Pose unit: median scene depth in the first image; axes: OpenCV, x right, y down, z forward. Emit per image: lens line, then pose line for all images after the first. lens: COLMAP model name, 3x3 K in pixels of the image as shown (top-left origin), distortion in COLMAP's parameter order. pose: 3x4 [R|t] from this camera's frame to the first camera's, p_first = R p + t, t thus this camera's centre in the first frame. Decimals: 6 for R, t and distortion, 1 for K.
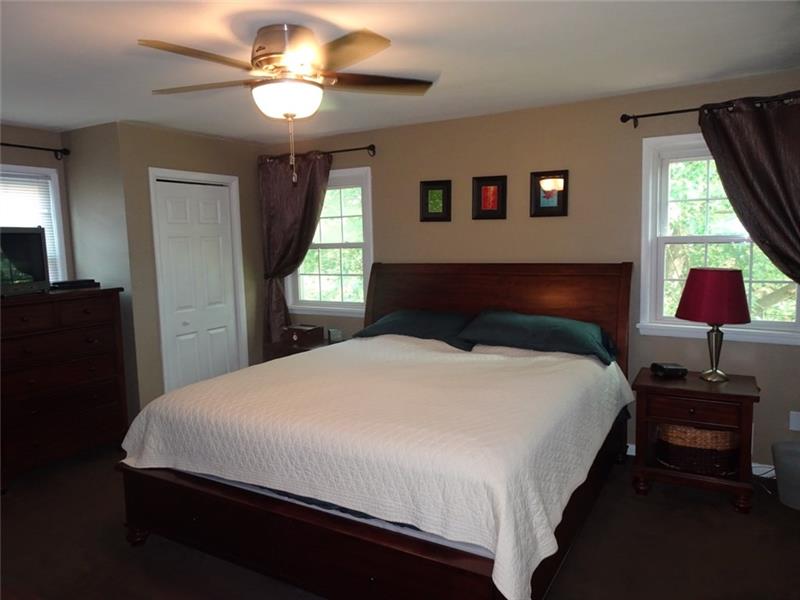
lens RADIAL K [[570.5, 0, 400.6], [0, 570.5, 296.7], [0, 0, 1]] dist [0.005707, 0.001333]
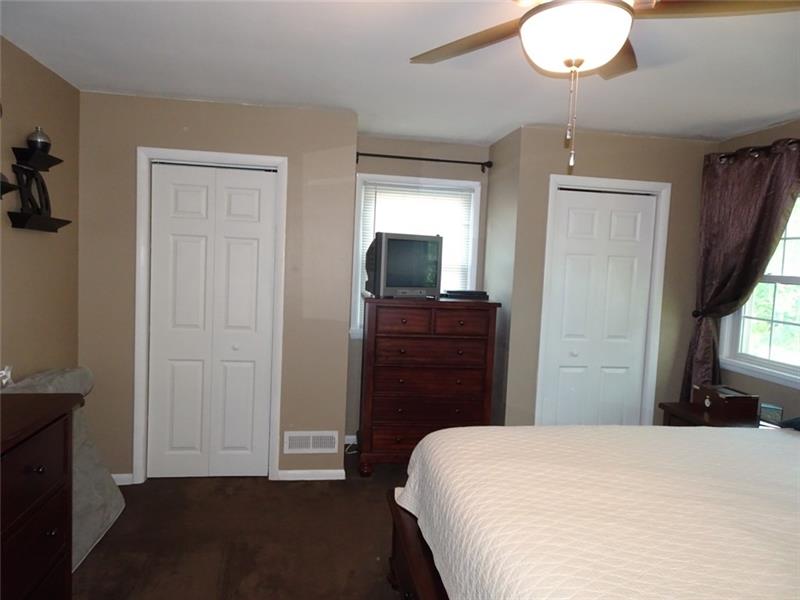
lens RADIAL K [[570.5, 0, 400.6], [0, 570.5, 296.7], [0, 0, 1]] dist [0.005707, 0.001333]
pose [[0.628599, 0.109166, -0.770030, 0.106342], [-0.143240, 0.989413, 0.023337, -0.020747], [0.764425, 0.095630, 0.637581, 0.231786]]
